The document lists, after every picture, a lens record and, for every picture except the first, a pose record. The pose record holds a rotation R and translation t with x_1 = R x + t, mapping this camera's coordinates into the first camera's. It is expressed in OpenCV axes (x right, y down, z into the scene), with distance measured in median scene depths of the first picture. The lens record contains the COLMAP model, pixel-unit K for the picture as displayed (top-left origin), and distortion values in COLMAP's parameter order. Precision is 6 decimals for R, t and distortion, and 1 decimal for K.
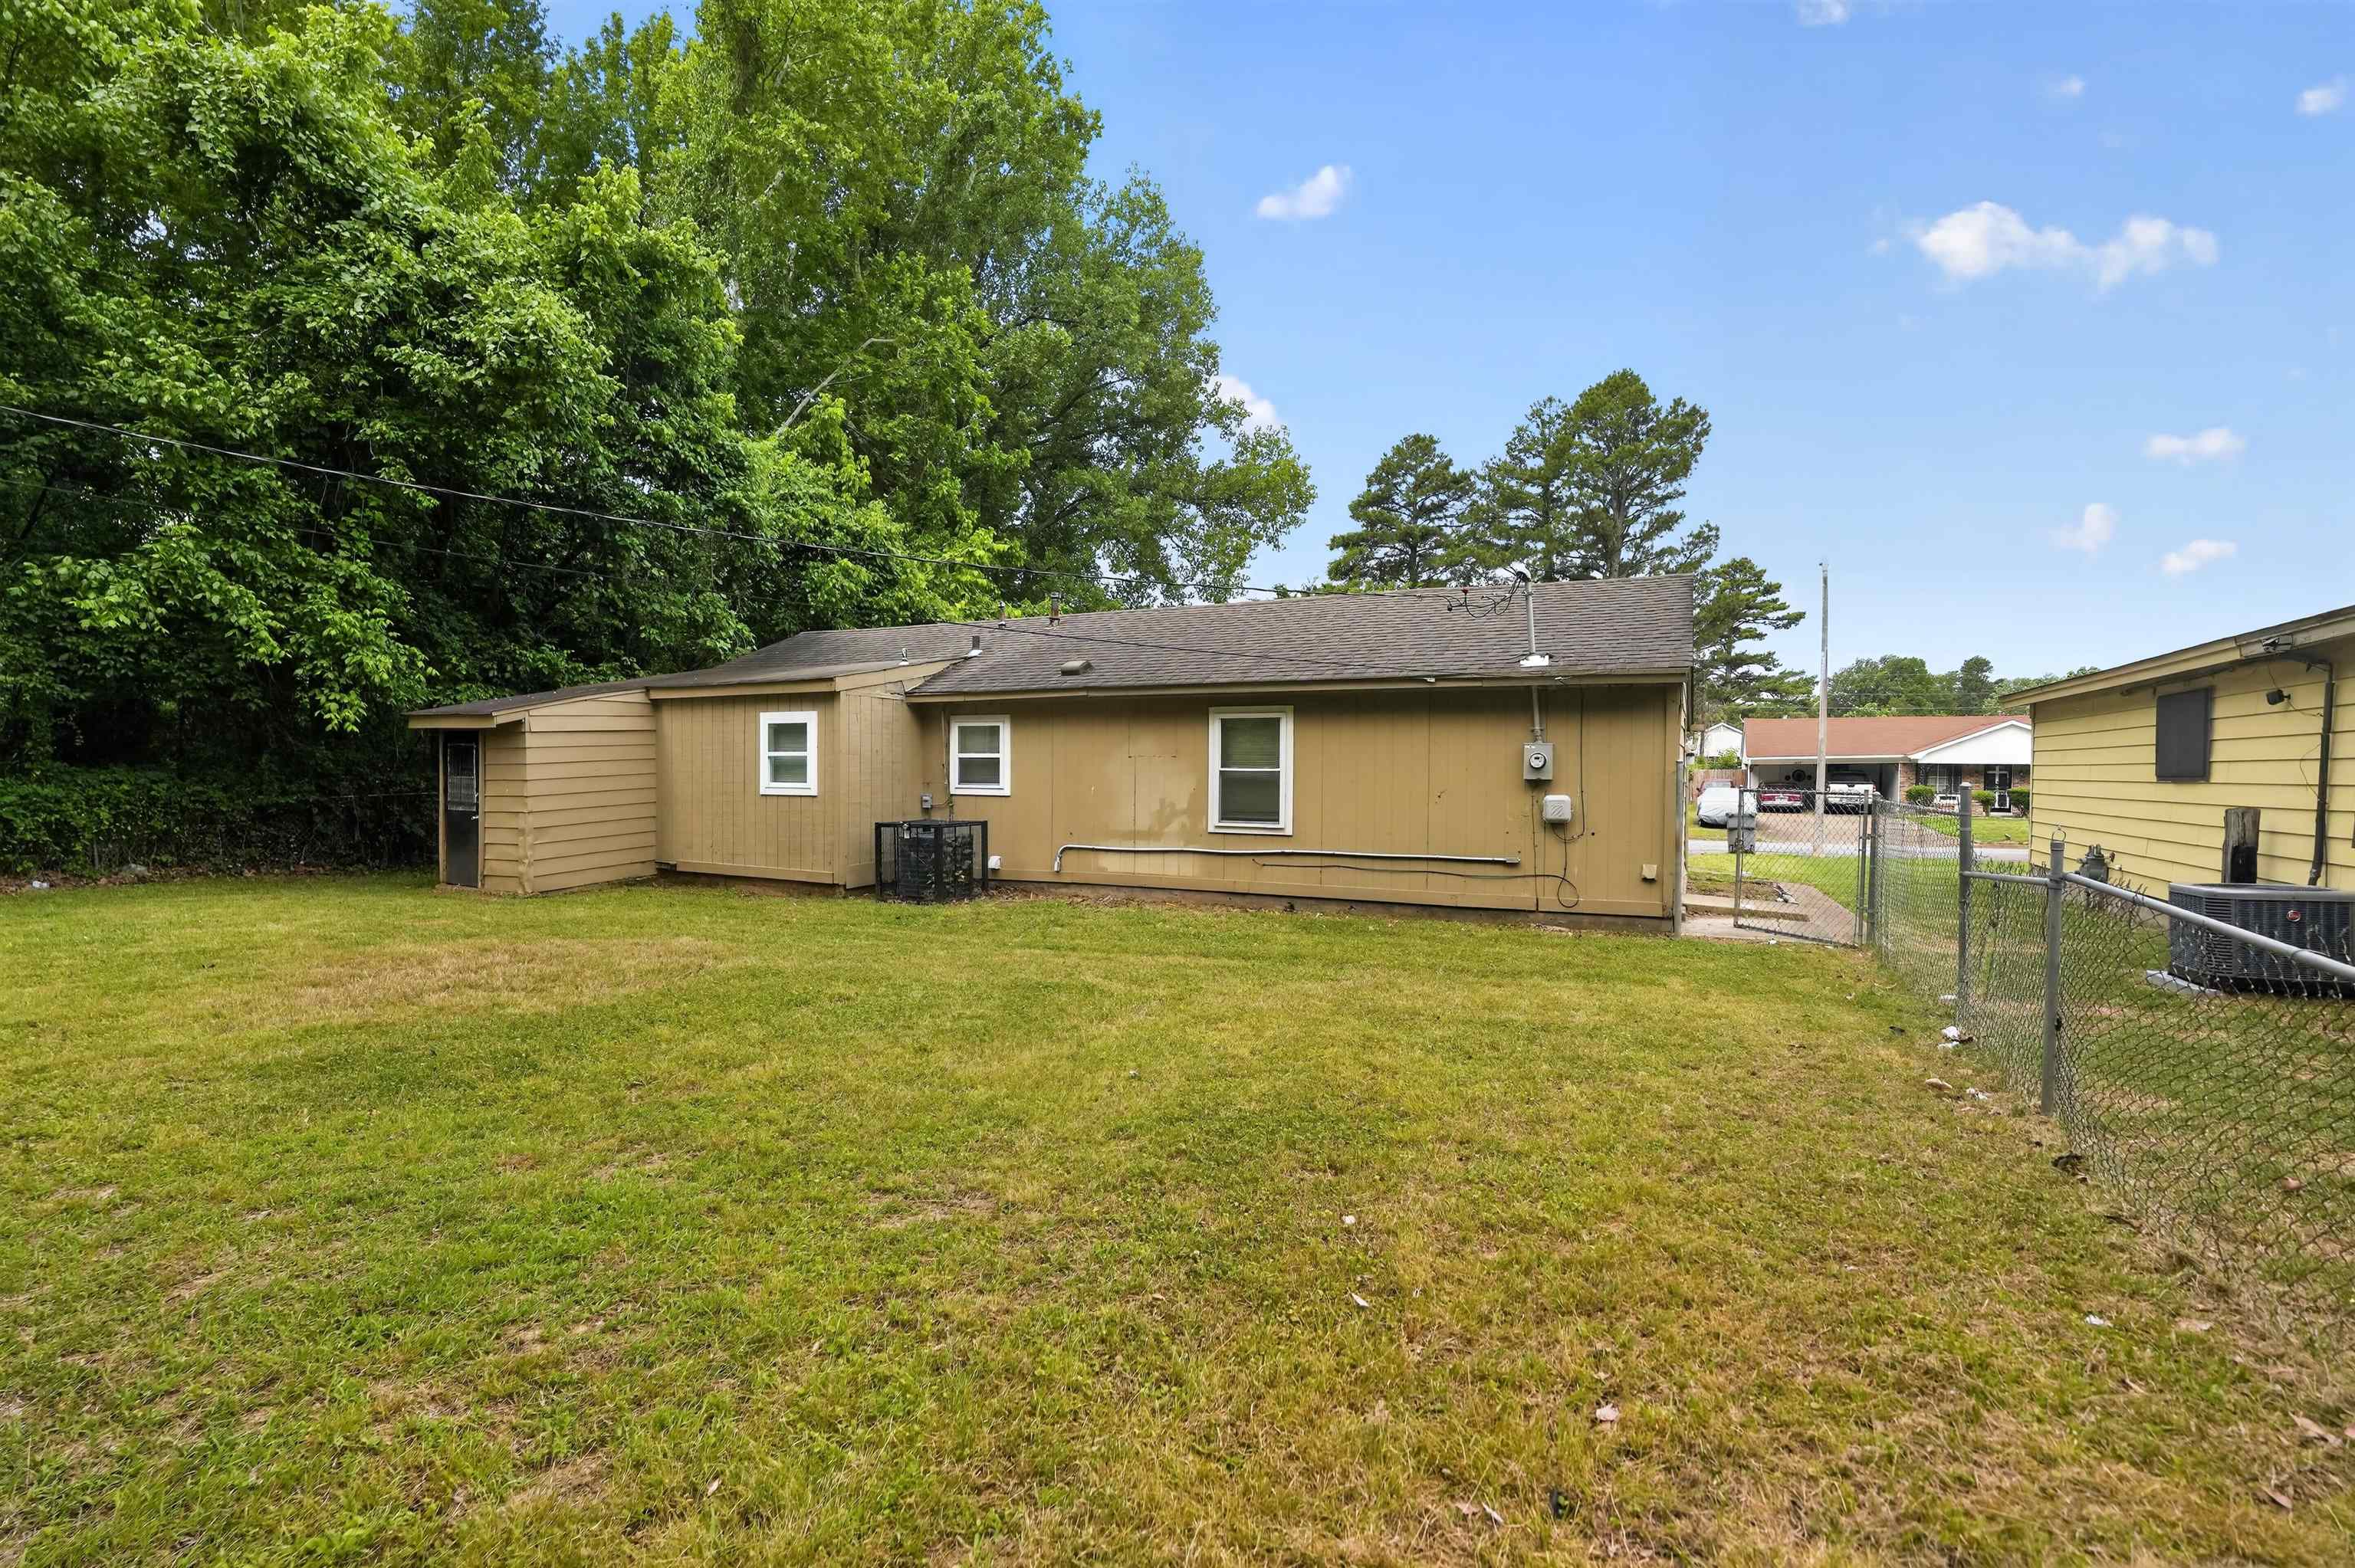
lens RADIAL K [[1076.1, 0, 1171.6], [0, 1076.1, 752.0], [0, 0, 1]] dist [-0.012270, 0.000480]
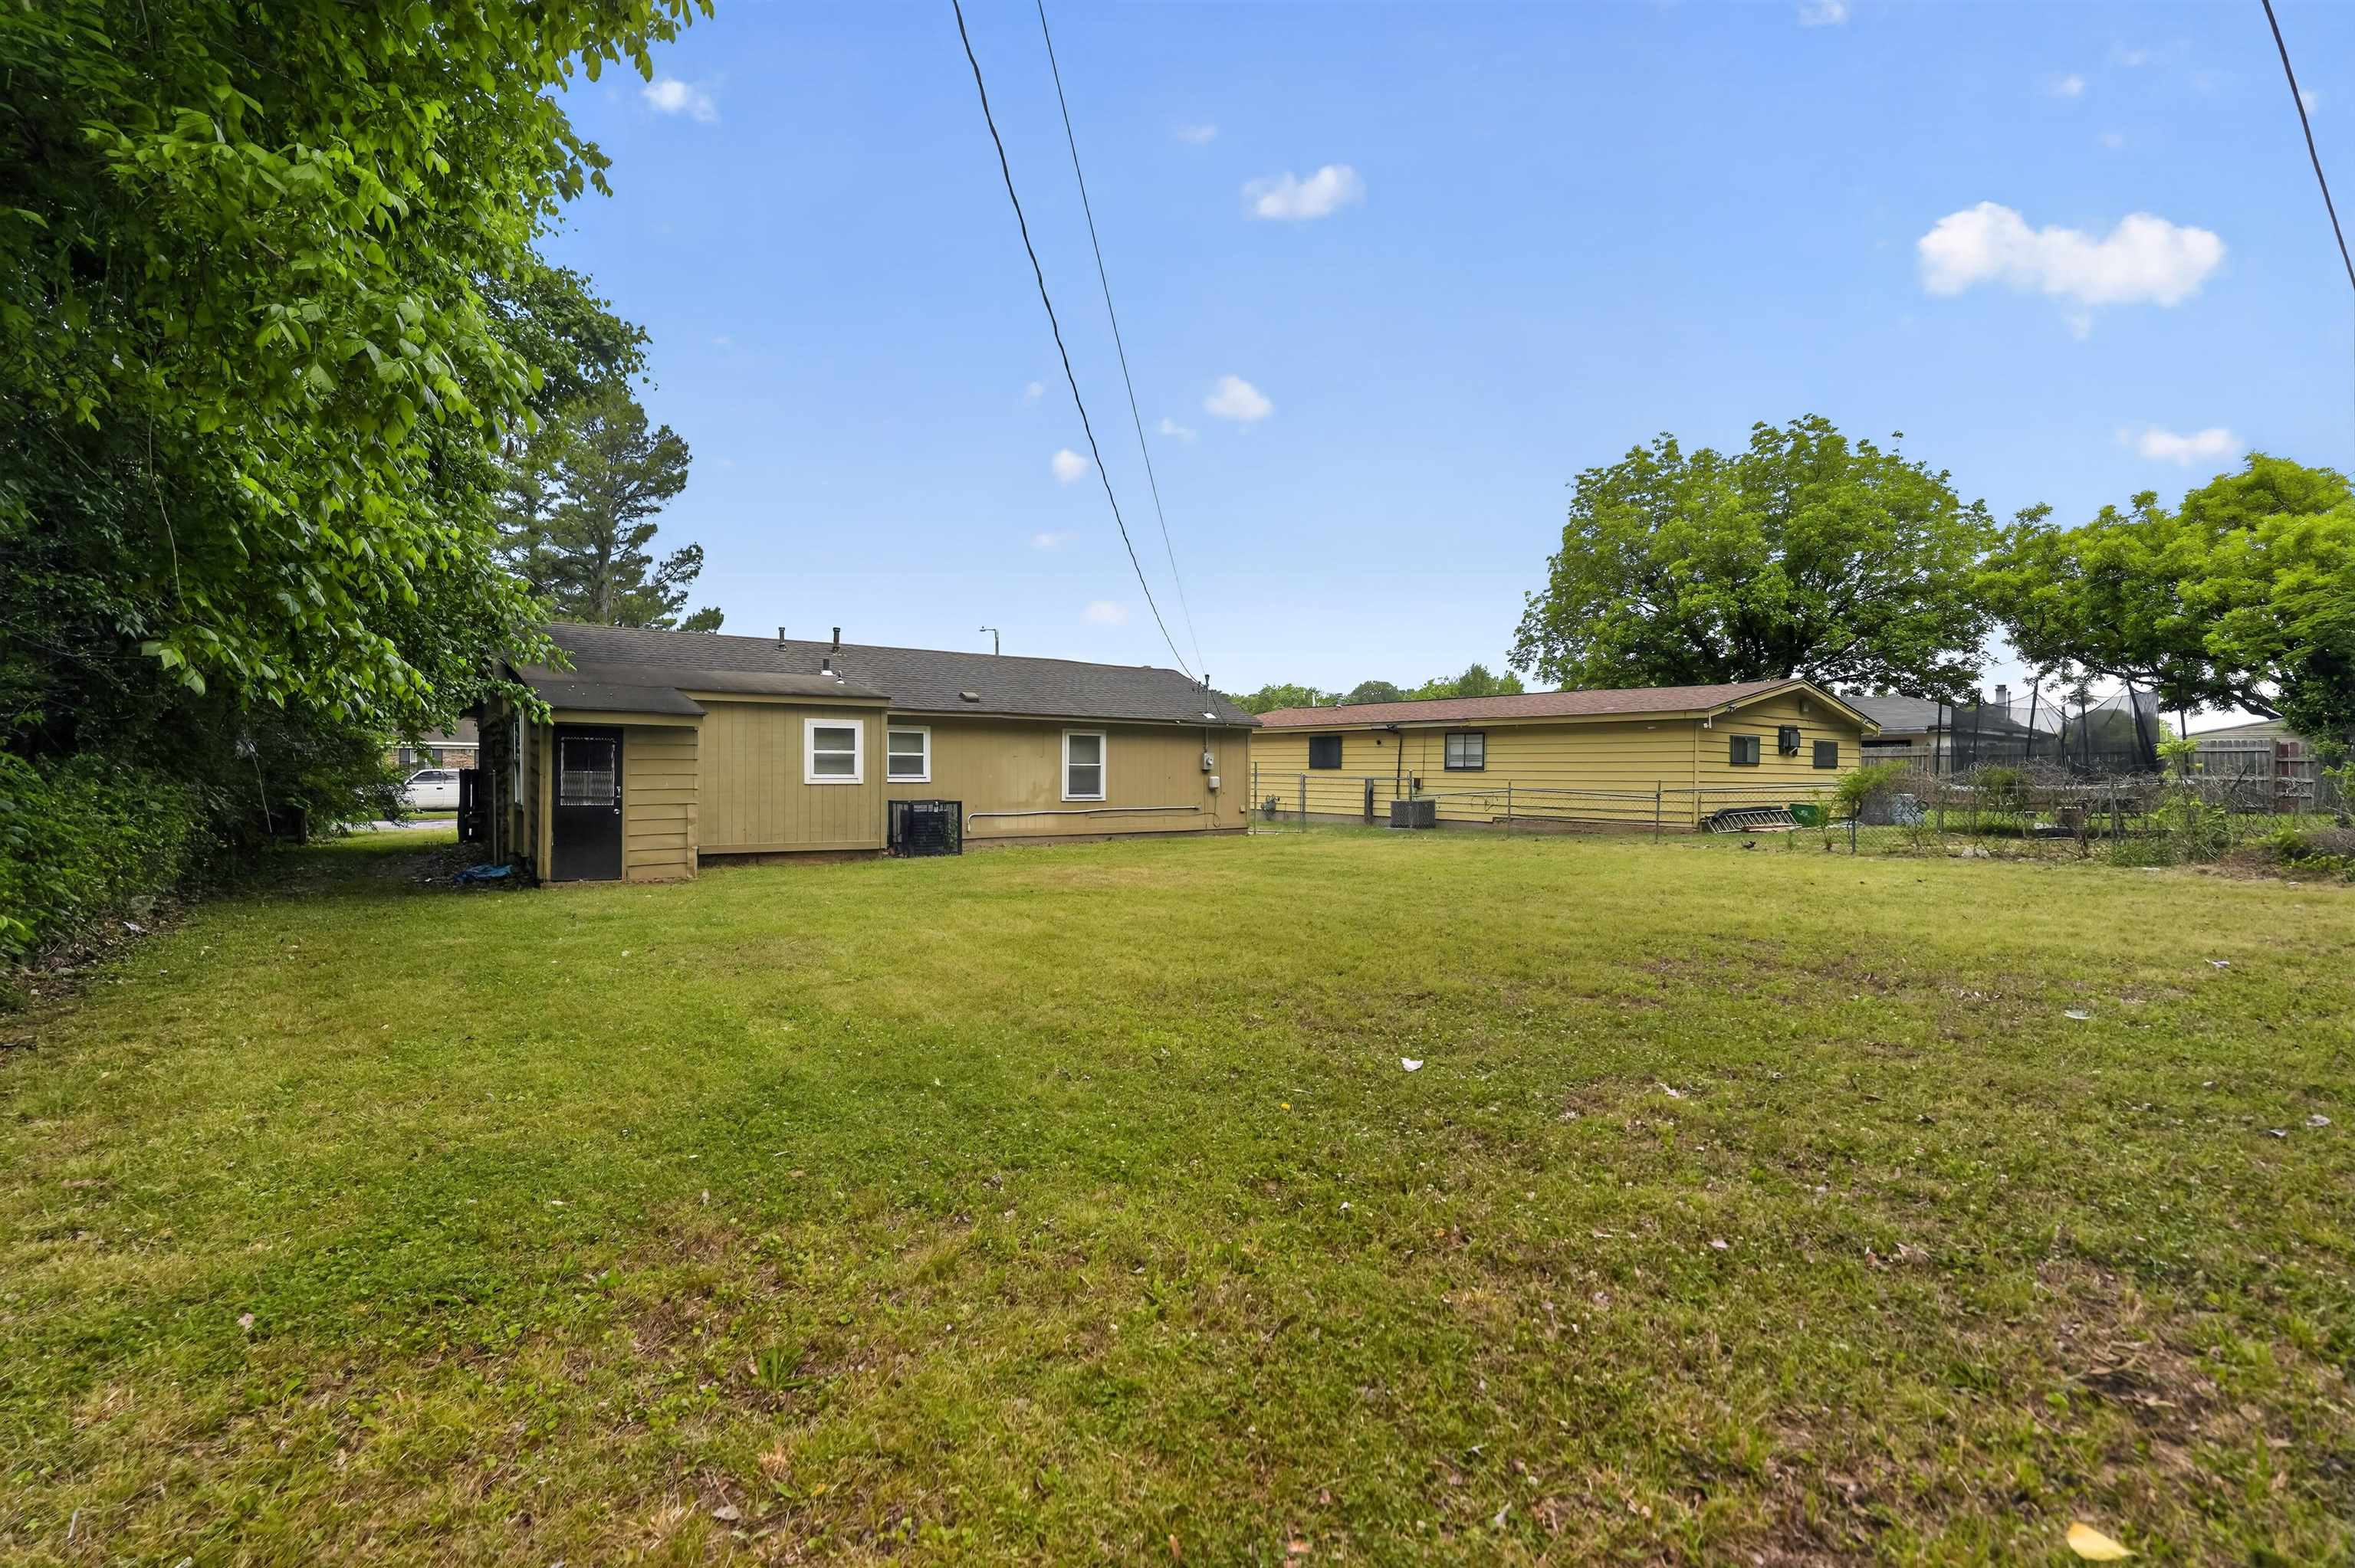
lens RADIAL K [[1084.6, 0, 1180.7], [0, 1084.6, 759.4], [0, 0, 1]] dist [-0.011095, 0.000244]
pose [[0.452692, 0.002533, 0.891663, -1.216865], [-0.020692, 0.999757, 0.007665, -0.007185], [-0.891427, -0.021920, 0.452634, 0.044015]]
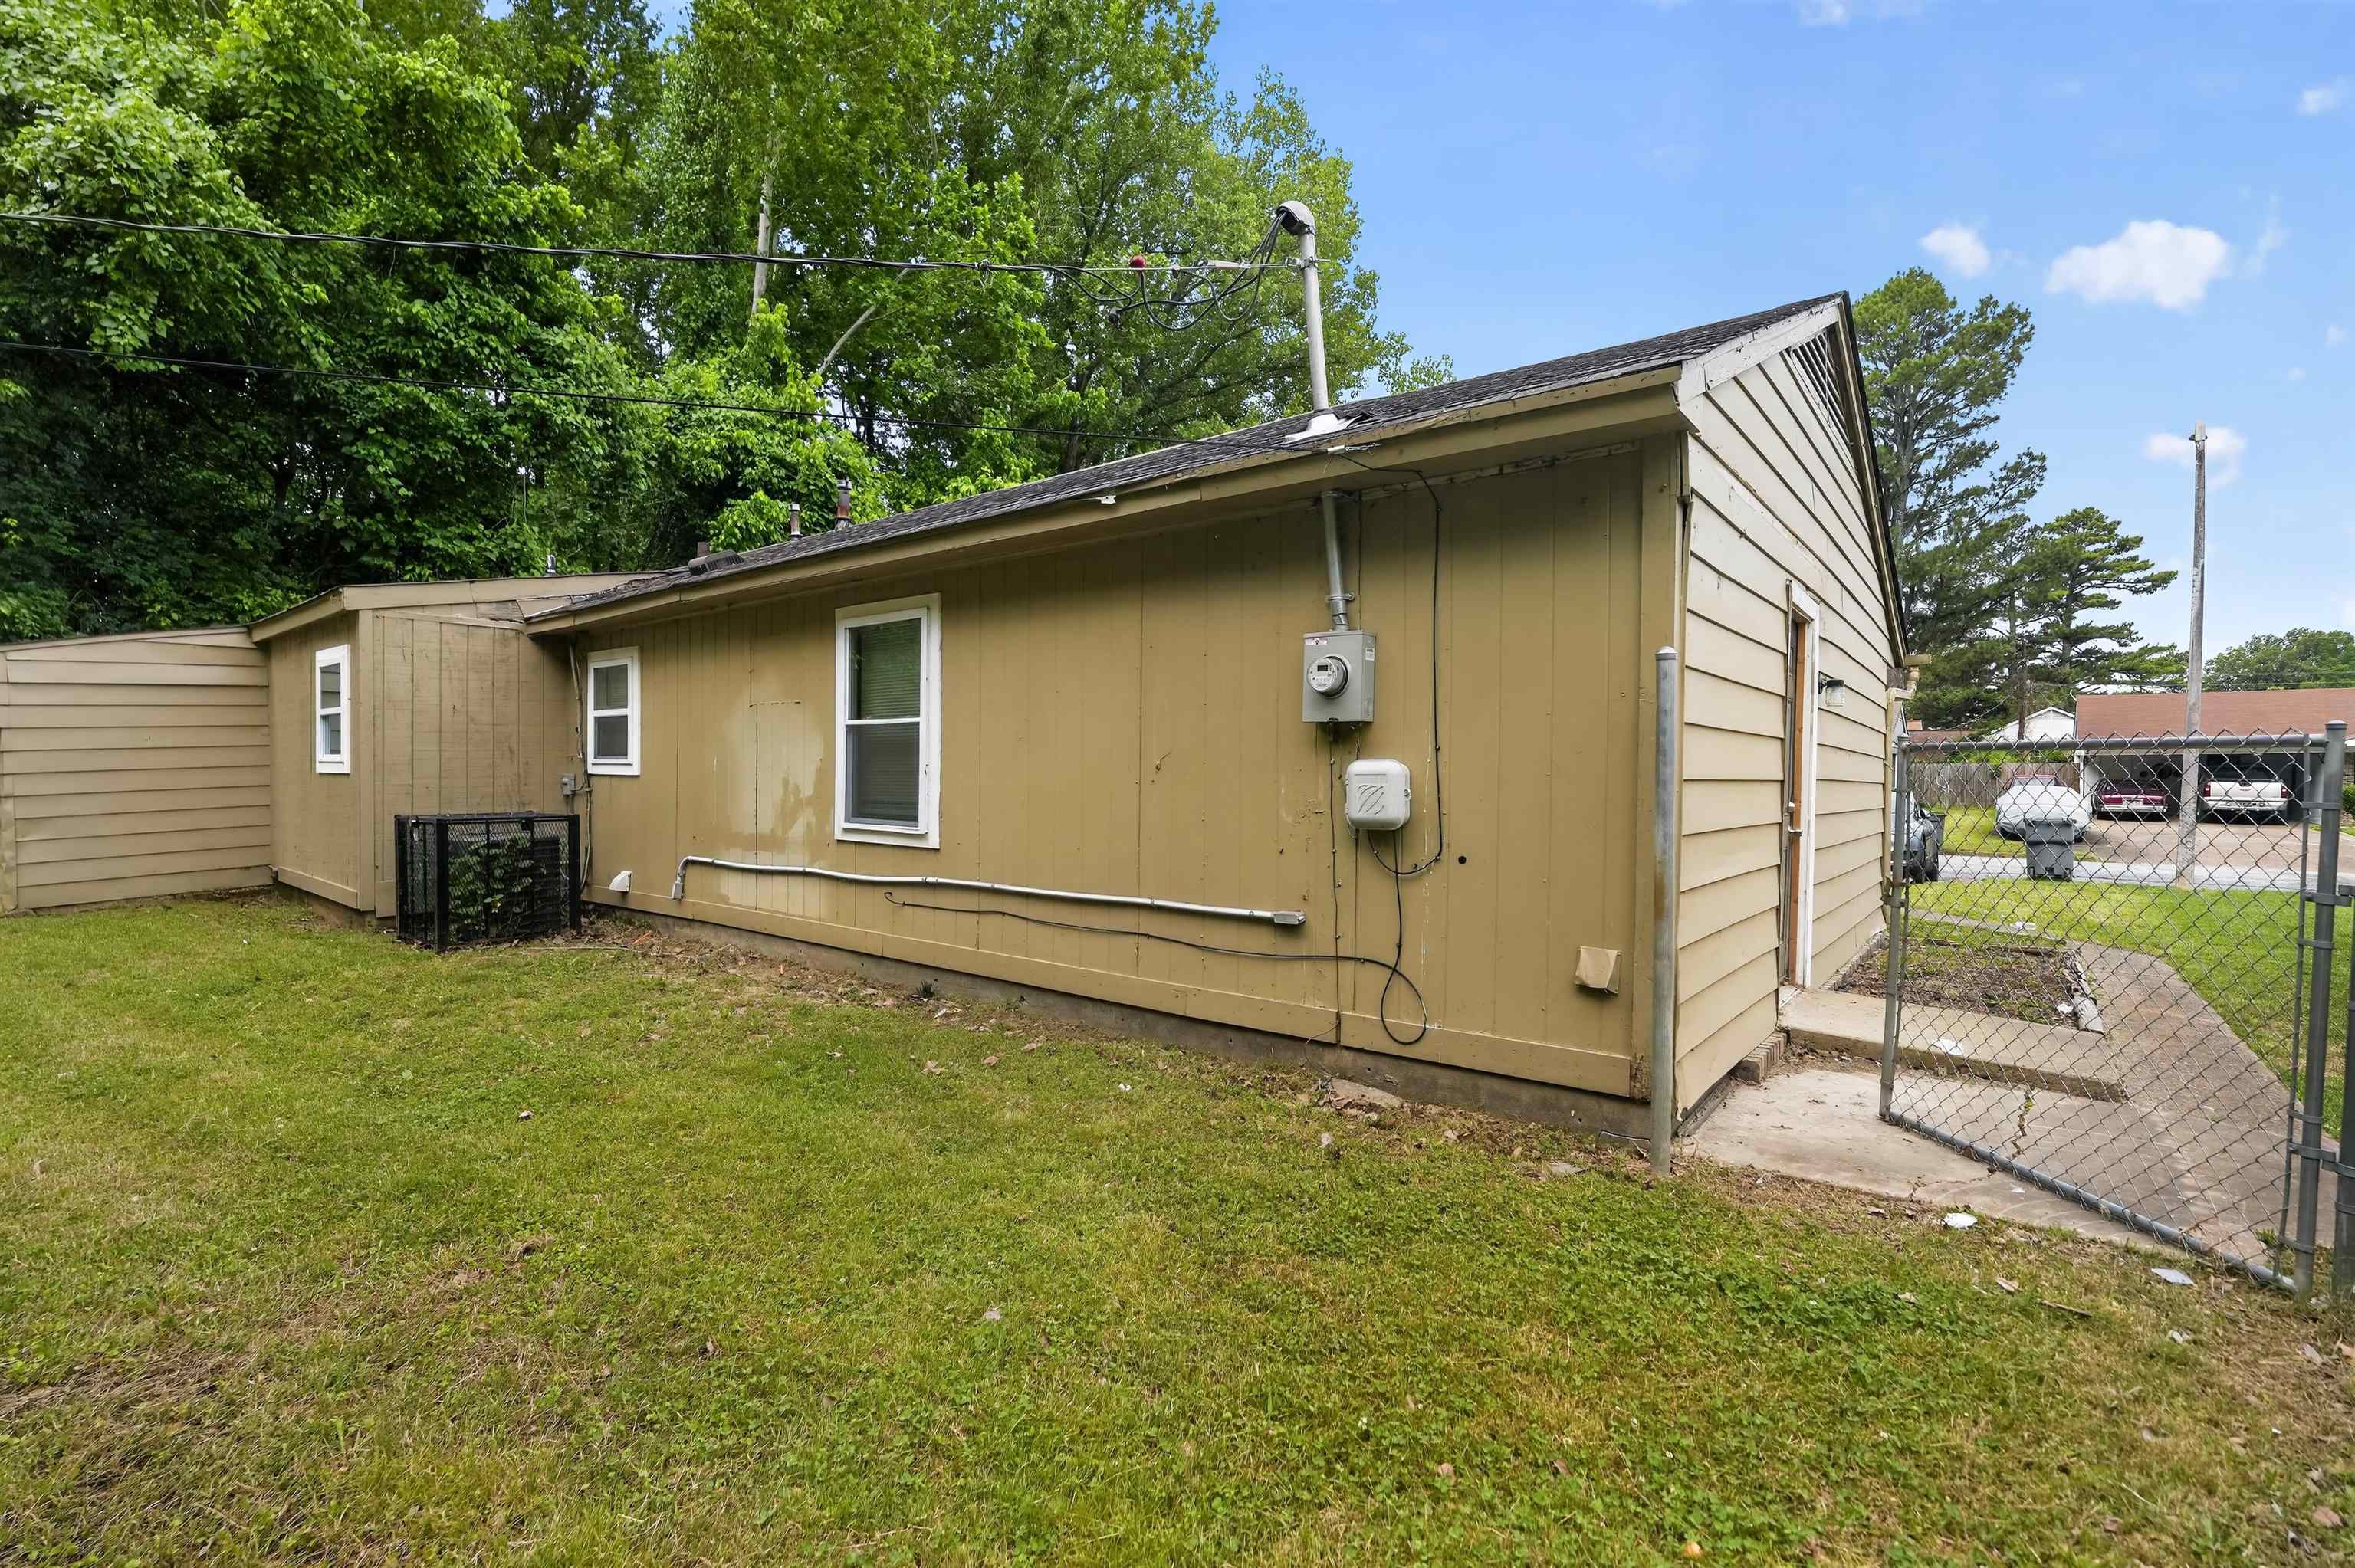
lens RADIAL K [[1071.1, 0, 1173.3], [0, 1071.1, 764.5], [0, 0, 1]] dist [-0.014714, 0.001608]
pose [[0.974532, -0.001045, -0.224247, 0.275900], [0.003261, 0.999949, 0.009511, 0.027729], [0.224226, -0.010000, 0.974486, 0.440469]]
